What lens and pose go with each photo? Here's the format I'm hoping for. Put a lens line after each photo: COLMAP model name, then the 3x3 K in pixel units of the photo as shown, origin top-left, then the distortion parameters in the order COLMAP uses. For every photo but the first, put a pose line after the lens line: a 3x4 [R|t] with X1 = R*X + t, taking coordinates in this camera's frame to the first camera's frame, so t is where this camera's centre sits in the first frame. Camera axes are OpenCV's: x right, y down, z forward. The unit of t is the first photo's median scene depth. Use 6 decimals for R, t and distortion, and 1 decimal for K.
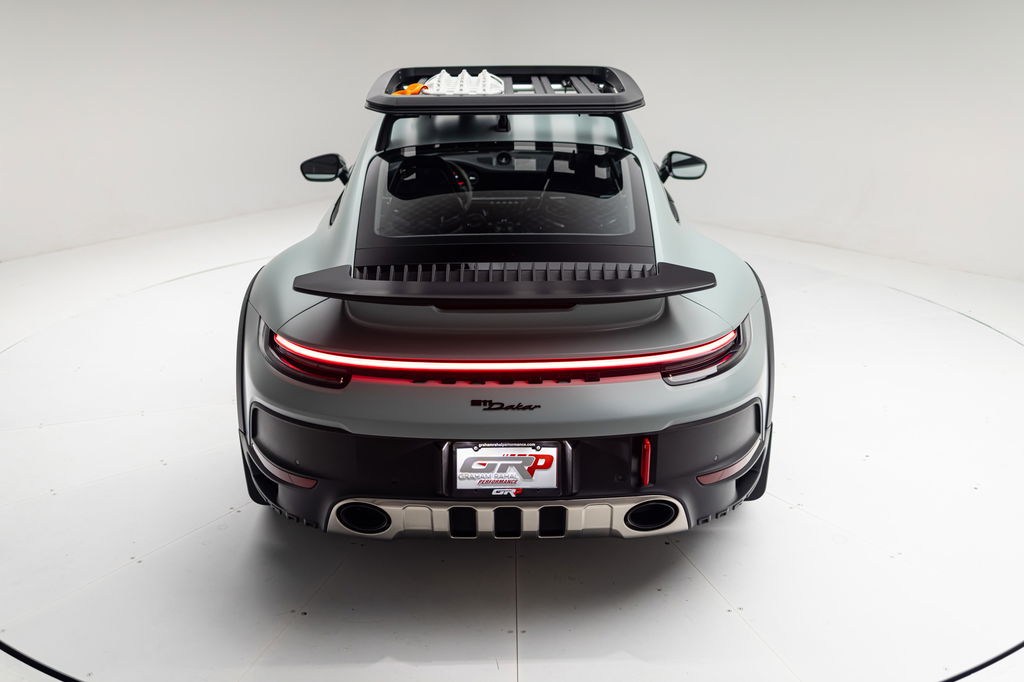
lens RADIAL K [[1026.9, 0, 505.1], [0, 1026.9, 333.4], [0, 0, 1]] dist [0.000208, 0.000000]
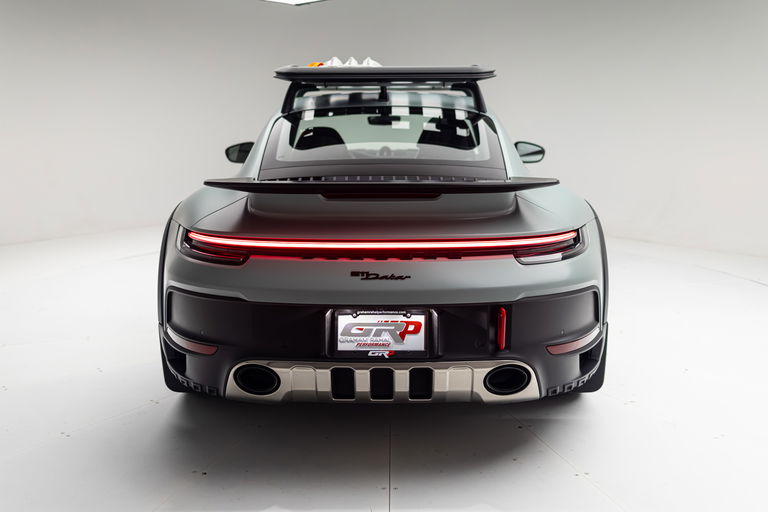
lens RADIAL K [[770.2, 0, 378.4], [0, 770.2, 240.5], [0, 0, 1]] dist [0.000208, 0.000000]
pose [[0.999852, 0.006781, -0.015787, 0.010892], [-0.009027, 0.989115, -0.146865, 0.148590], [0.014619, 0.146986, 0.989031, 0.122568]]
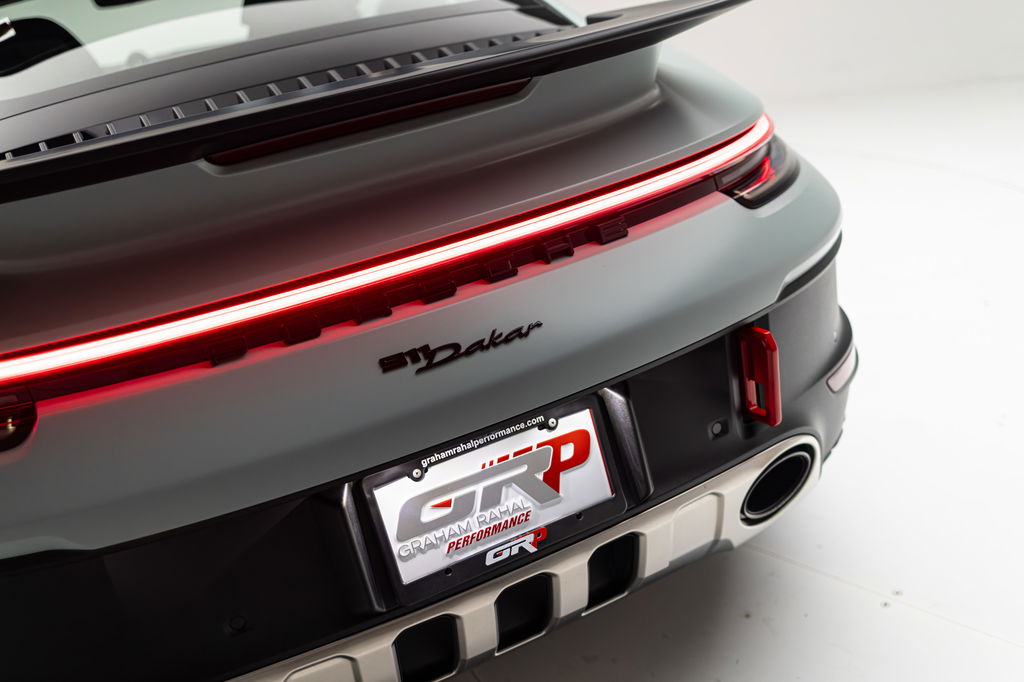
lens RADIAL K [[1026.9, 0, 517.5], [0, 1026.9, 342.5], [0, 0, 1]] dist [0.000208, 0.000000]
pose [[0.891223, -0.297114, 0.342703, -0.111421], [0.293757, 0.953803, 0.062986, 0.046264], [-0.345585, 0.044537, 0.937330, 0.574761]]
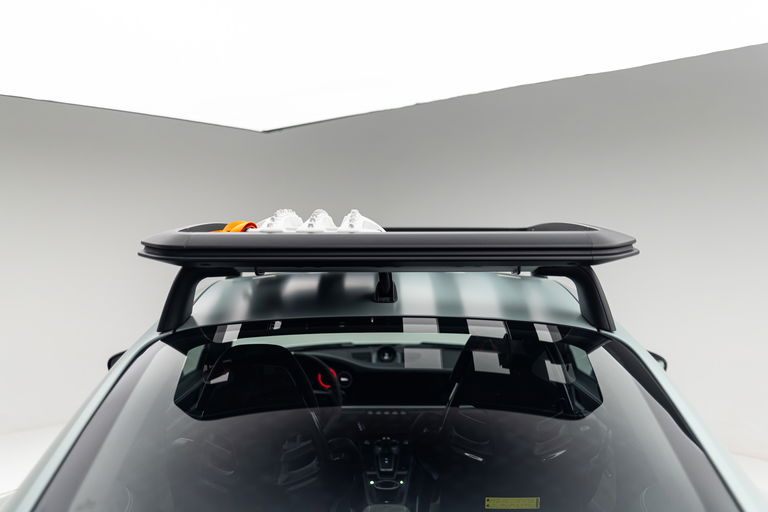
lens RADIAL K [[770.2, 0, 399.0], [0, 770.2, 234.5], [0, 0, 1]] dist [0.000208, 0.000000]
pose [[0.999911, 0.007657, 0.010894, 0.001782], [-0.003669, 0.944873, -0.327416, -0.118068], [-0.012800, 0.327347, 0.944818, 0.760747]]
